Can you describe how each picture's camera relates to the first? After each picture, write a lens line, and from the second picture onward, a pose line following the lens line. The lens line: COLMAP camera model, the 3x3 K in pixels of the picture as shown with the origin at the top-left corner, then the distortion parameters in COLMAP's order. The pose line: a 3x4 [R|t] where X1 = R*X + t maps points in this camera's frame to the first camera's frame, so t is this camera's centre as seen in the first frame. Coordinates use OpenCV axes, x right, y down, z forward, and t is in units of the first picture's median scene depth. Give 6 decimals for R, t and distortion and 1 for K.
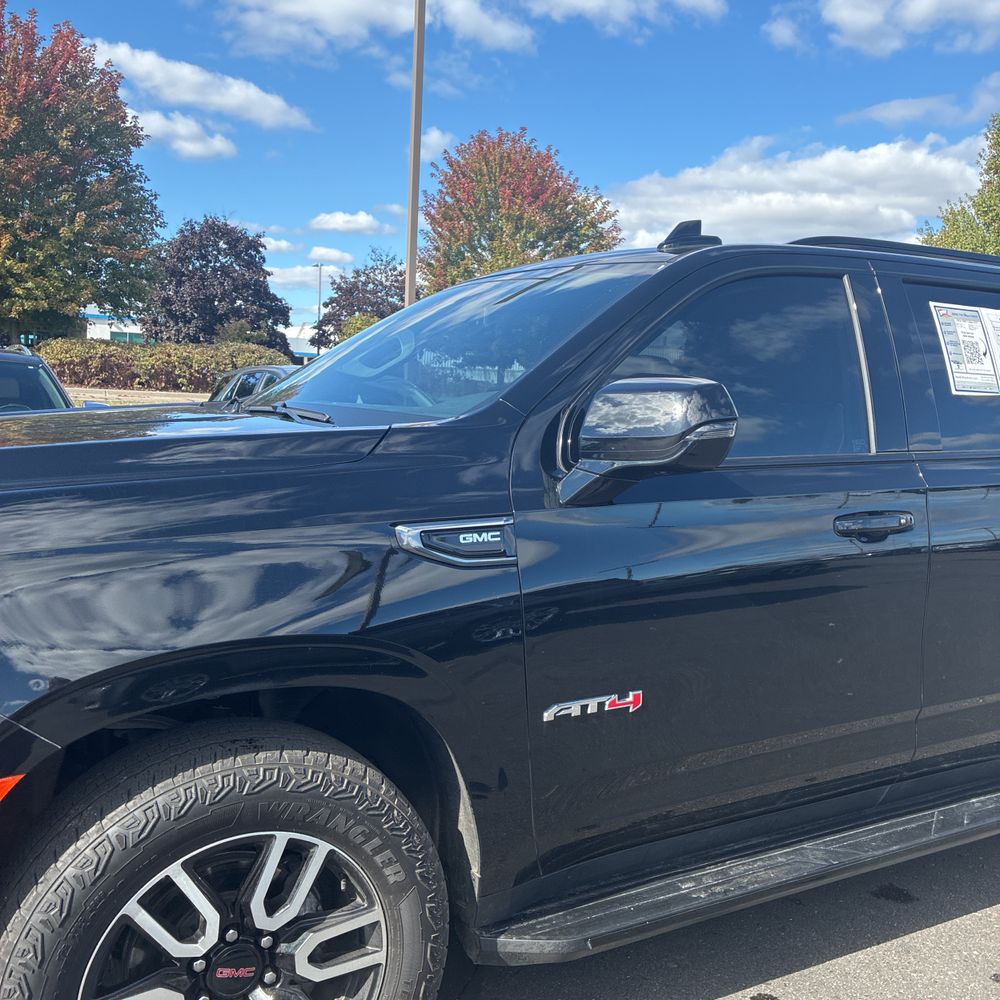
lens RADIAL K [[1003.7, 0, 513.4], [0, 1003.7, 496.2], [0, 0, 1]] dist [0.037453, -0.010204]
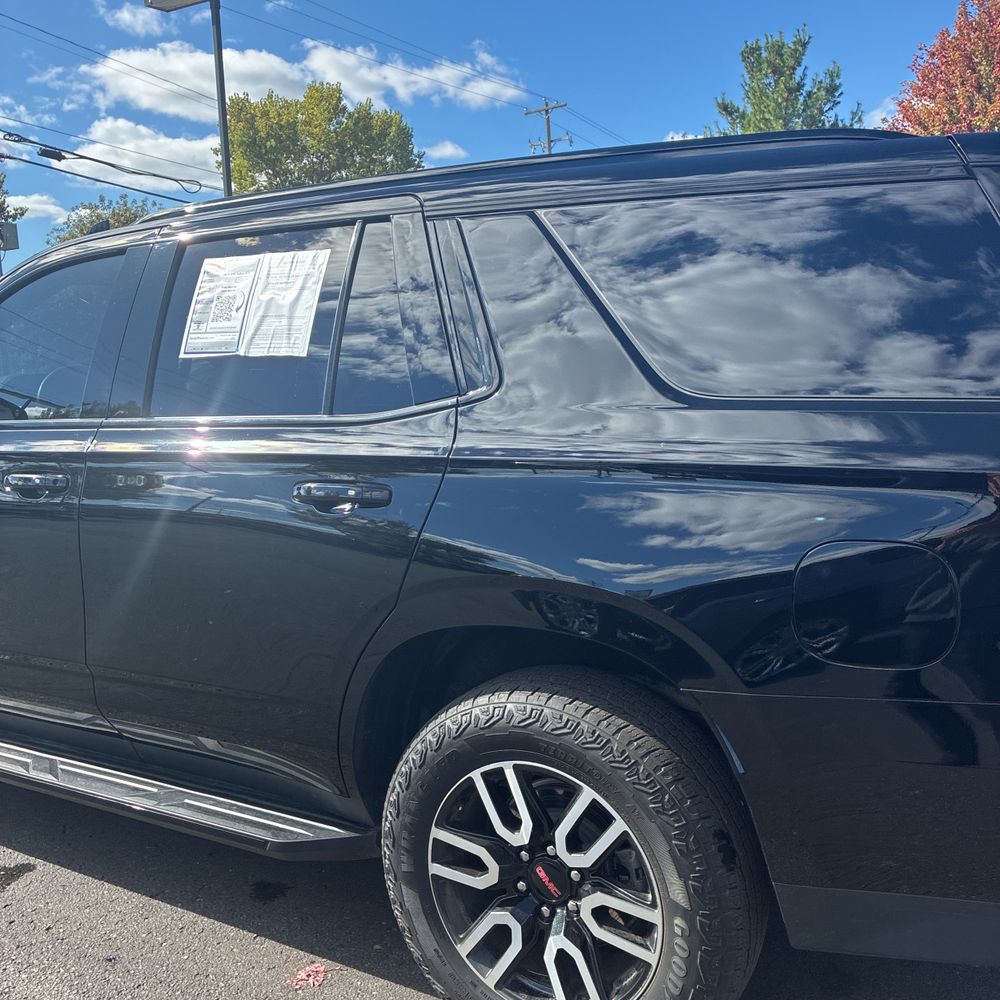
lens RADIAL K [[998.5, 0, 500.0], [0, 998.5, 500.0], [0, 0, 1]] dist [0.026926, 0.010327]
pose [[0.511278, 0.067443, -0.856765, 2.051107], [-0.043446, 0.997670, 0.052608, -0.045032], [0.858317, 0.010326, 0.513017, 1.144462]]
